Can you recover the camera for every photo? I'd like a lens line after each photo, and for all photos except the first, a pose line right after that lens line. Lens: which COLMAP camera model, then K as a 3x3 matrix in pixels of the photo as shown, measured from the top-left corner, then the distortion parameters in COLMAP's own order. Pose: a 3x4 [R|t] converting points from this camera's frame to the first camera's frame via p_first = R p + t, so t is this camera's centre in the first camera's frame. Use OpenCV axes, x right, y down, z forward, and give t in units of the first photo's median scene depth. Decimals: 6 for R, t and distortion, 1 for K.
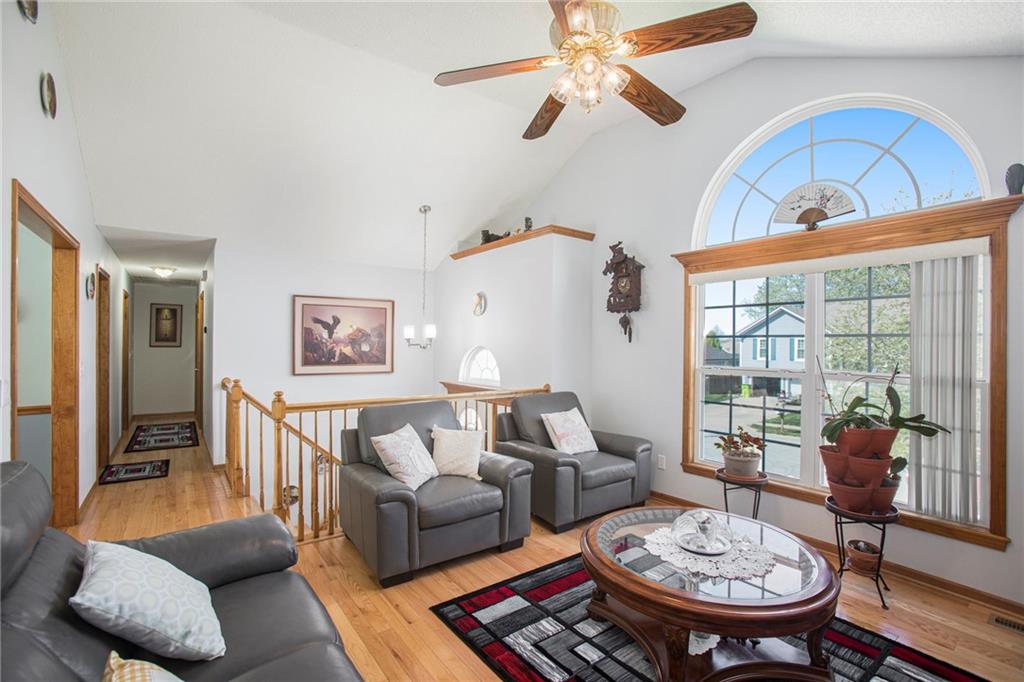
lens RADIAL K [[463.3, 0, 510.9], [0, 463.3, 342.4], [0, 0, 1]] dist [-0.048909, 0.012316]
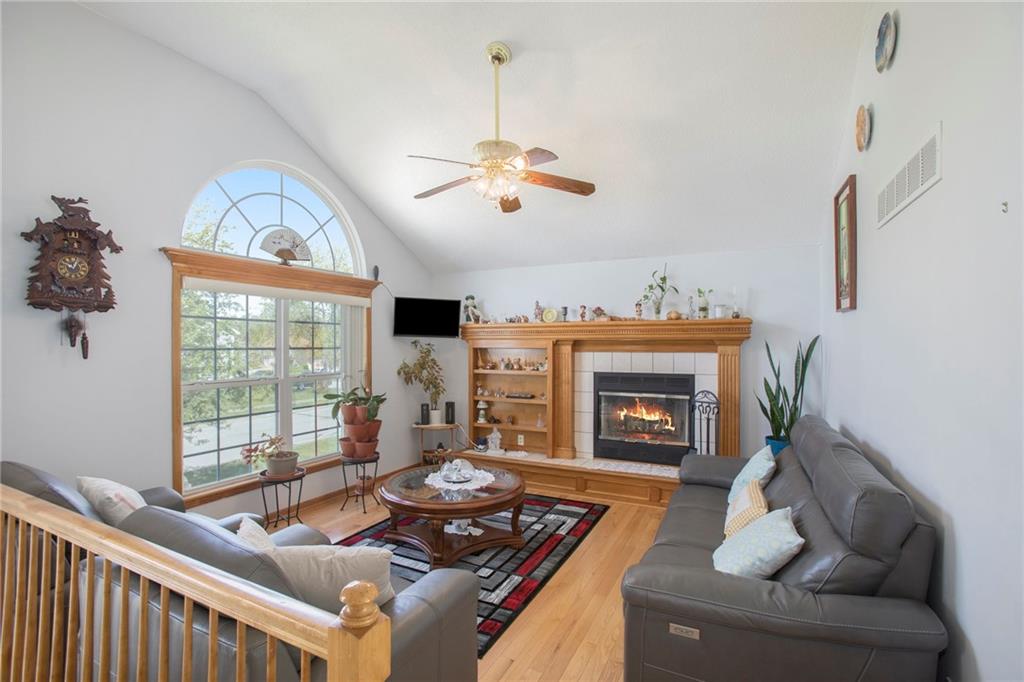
lens RADIAL K [[463.3, 0, 510.8], [0, 463.3, 335.3], [0, 0, 1]] dist [-0.048909, 0.012316]
pose [[-0.441952, 0.014271, 0.896925, -0.636441], [-0.003565, 0.999838, -0.017665, -0.027189], [-0.897031, -0.011004, -0.441830, 0.844044]]
